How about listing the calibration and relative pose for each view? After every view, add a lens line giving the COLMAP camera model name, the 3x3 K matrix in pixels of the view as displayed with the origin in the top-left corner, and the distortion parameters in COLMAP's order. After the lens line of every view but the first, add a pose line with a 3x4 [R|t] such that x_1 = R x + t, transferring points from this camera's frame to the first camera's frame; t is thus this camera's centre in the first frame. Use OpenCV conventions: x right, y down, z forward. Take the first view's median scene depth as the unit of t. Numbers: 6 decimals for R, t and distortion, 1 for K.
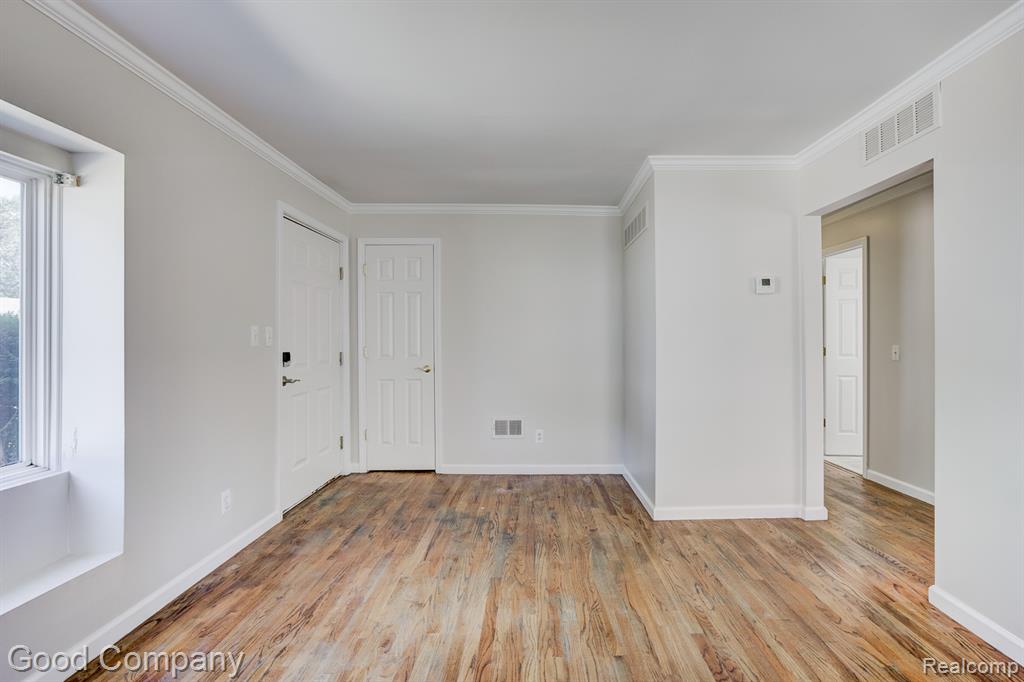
lens RADIAL K [[429.3, 0, 530.6], [0, 429.3, 341.5], [0, 0, 1]] dist [-0.010364, 0.005401]
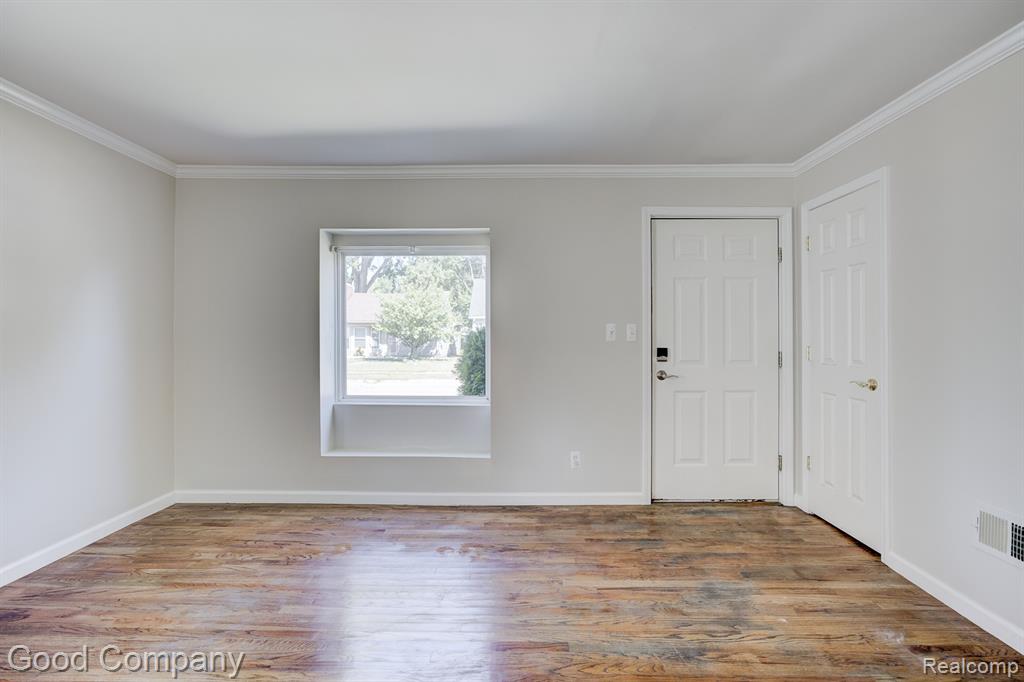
lens RADIAL K [[457.1, 0, 537.7], [0, 457.1, 336.5], [0, 0, 1]] dist [-0.011836, 0.002427]
pose [[0.018202, 0.004037, -0.999826, 0.559595], [-0.007662, 0.999963, 0.003898, -0.004890], [0.999805, 0.007589, 0.018233, 0.710012]]
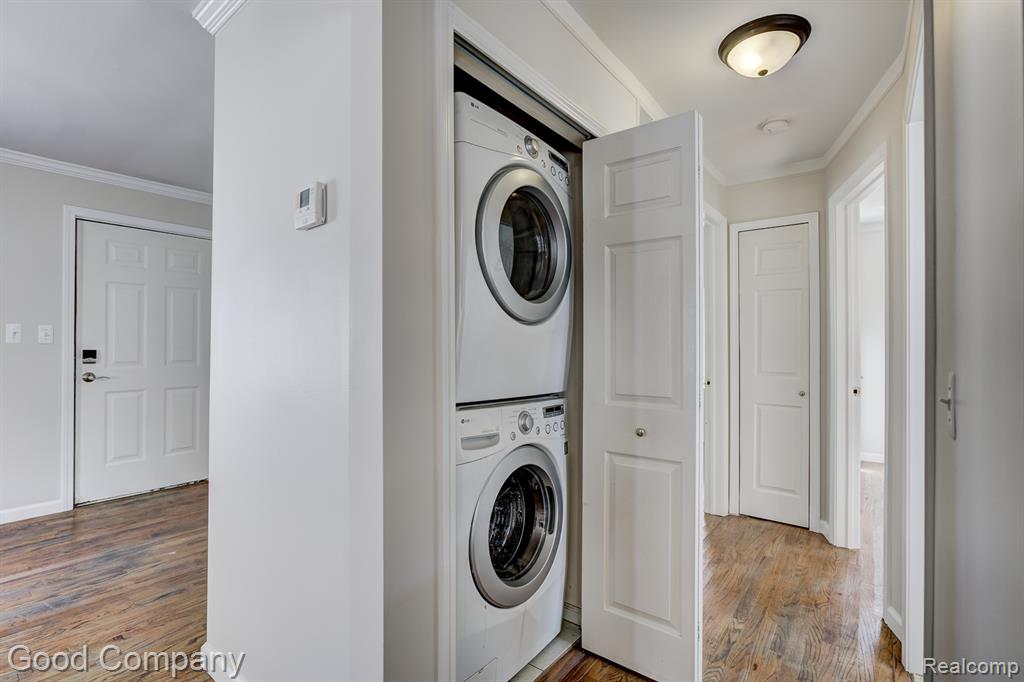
lens RADIAL K [[457.1, 0, 515.6], [0, 457.1, 340.9], [0, 0, 1]] dist [-0.011836, 0.002427]
pose [[0.794737, -0.000788, -0.606954, 0.970462], [-0.008344, 0.999890, -0.012225, 0.008509], [0.606897, 0.014780, 0.794643, 0.789102]]
